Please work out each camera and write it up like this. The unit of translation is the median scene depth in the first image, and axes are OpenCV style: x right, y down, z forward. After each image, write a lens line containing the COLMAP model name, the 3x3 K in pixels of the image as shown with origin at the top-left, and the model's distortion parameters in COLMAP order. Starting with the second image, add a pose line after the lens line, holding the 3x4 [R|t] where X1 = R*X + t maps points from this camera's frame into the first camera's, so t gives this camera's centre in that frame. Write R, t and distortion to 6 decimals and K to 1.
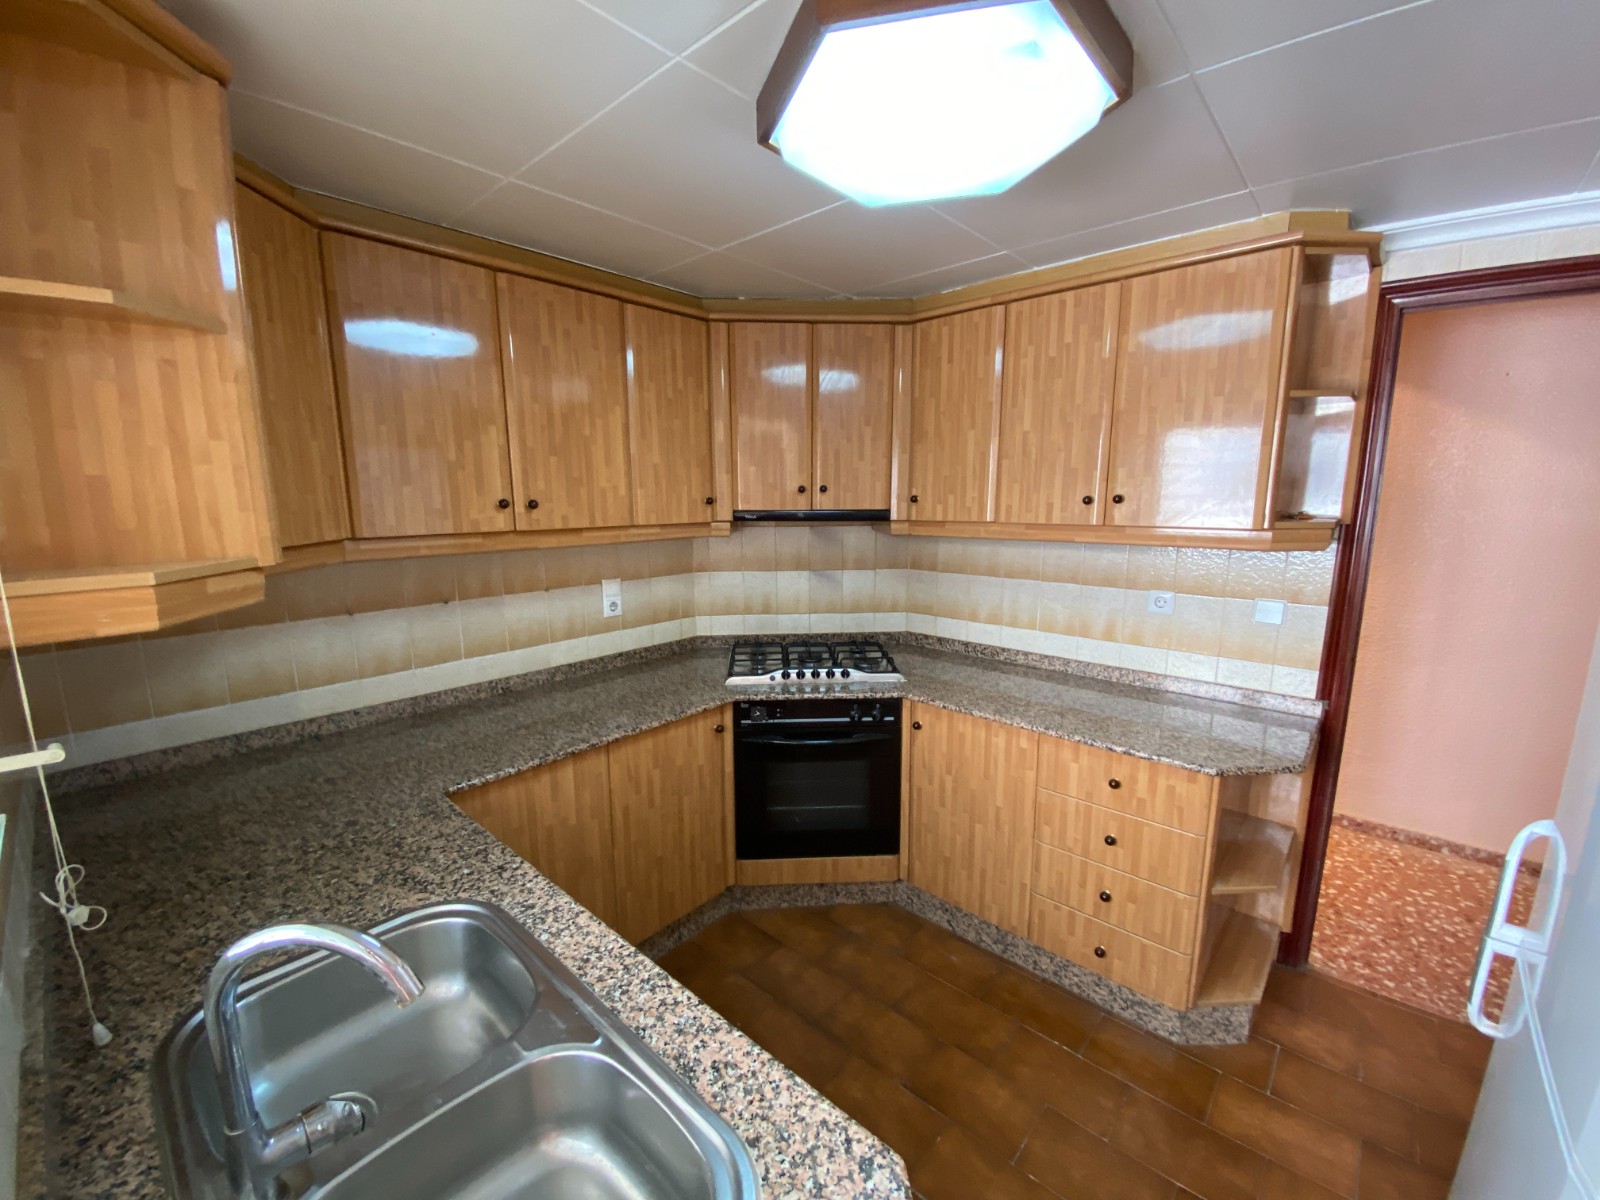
lens RADIAL K [[646.2, 0, 794.4], [0, 646.2, 600.8], [0, 0, 1]] dist [0.014717, -0.017097]
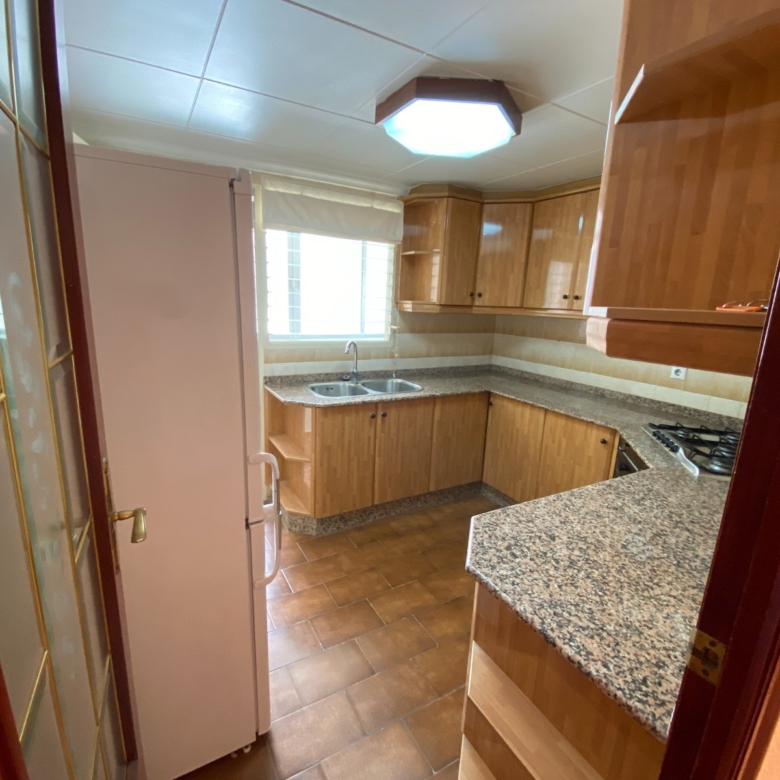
lens RADIAL K [[419.0, 0, 387.0], [0, 419.0, 393.2], [0, 0, 1]] dist [0.015552, -0.020096]
pose [[-0.315130, 0.200836, -0.927555, 1.071097], [-0.199155, 0.941597, 0.271538, -0.096535], [0.927917, 0.270297, -0.256727, 0.796305]]
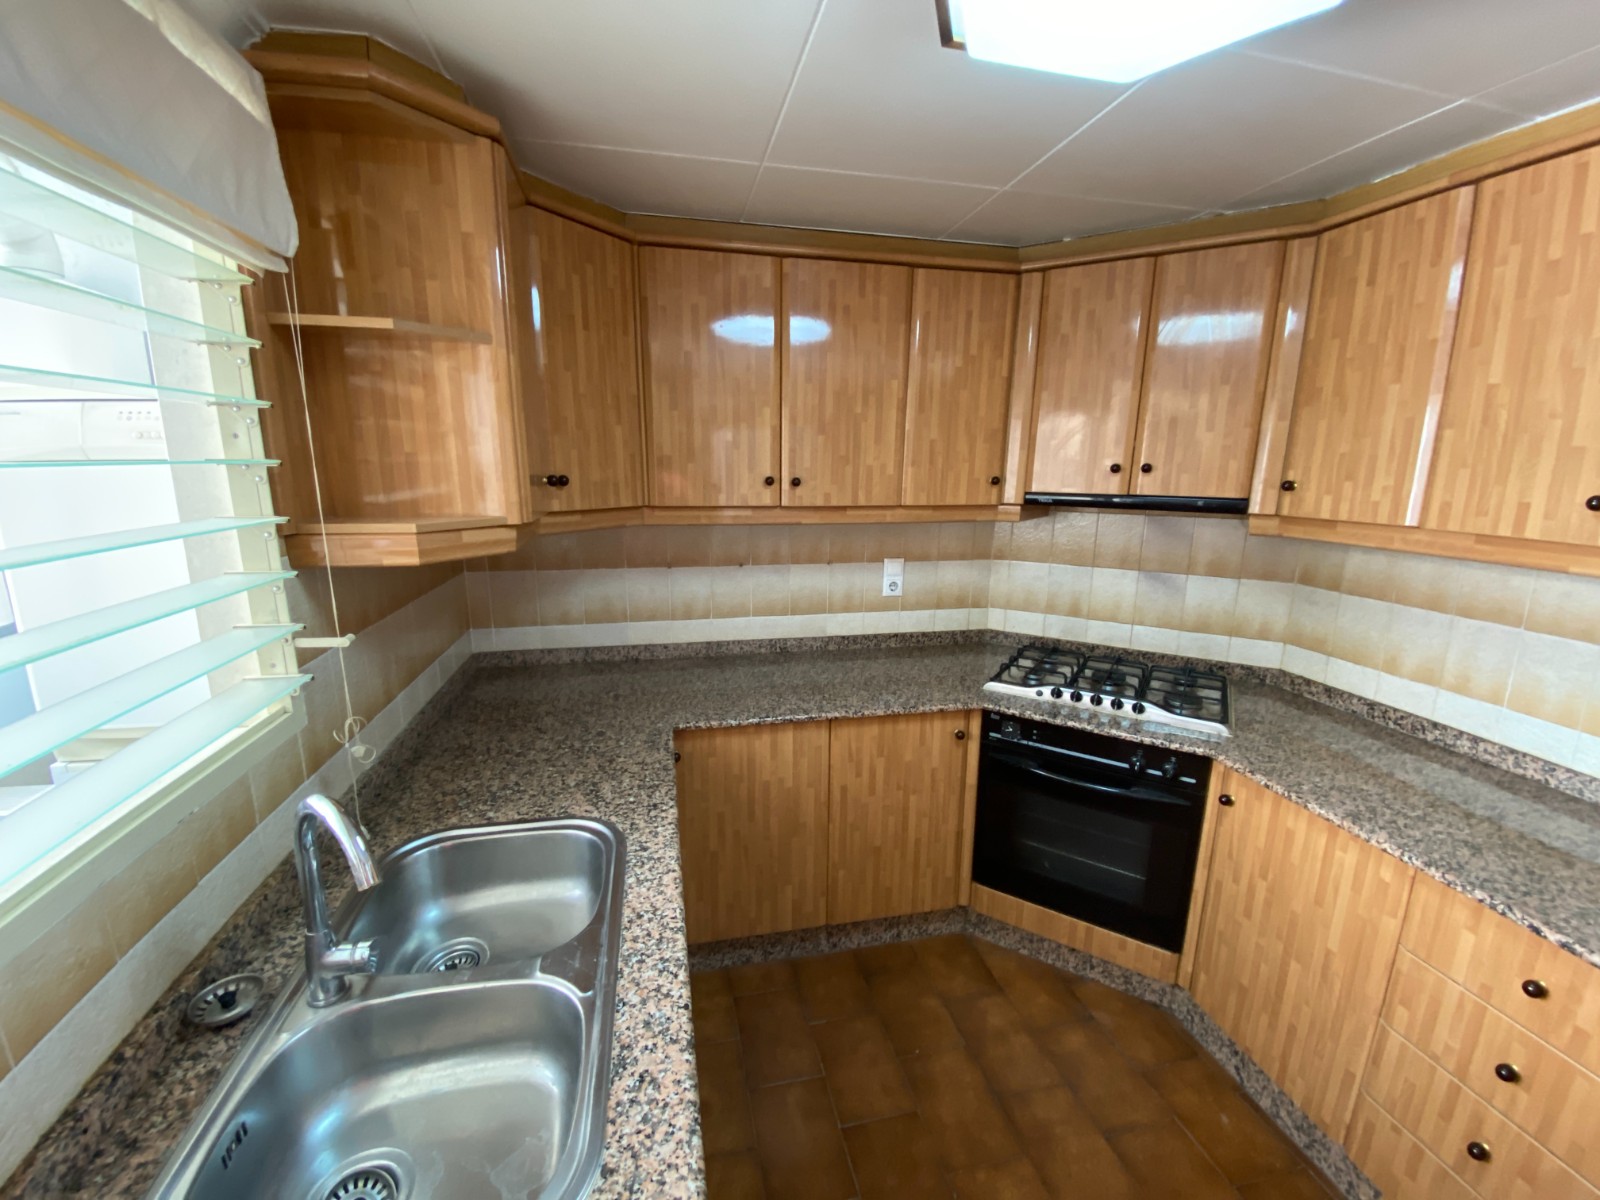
lens RADIAL K [[646.2, 0, 789.7], [0, 646.2, 601.4], [0, 0, 1]] dist [0.014717, -0.017097]
pose [[0.811243, 0.134454, -0.569040, 0.195047], [-0.112503, 0.990911, 0.073746, -0.029201], [0.573783, 0.004193, 0.818996, 0.128035]]
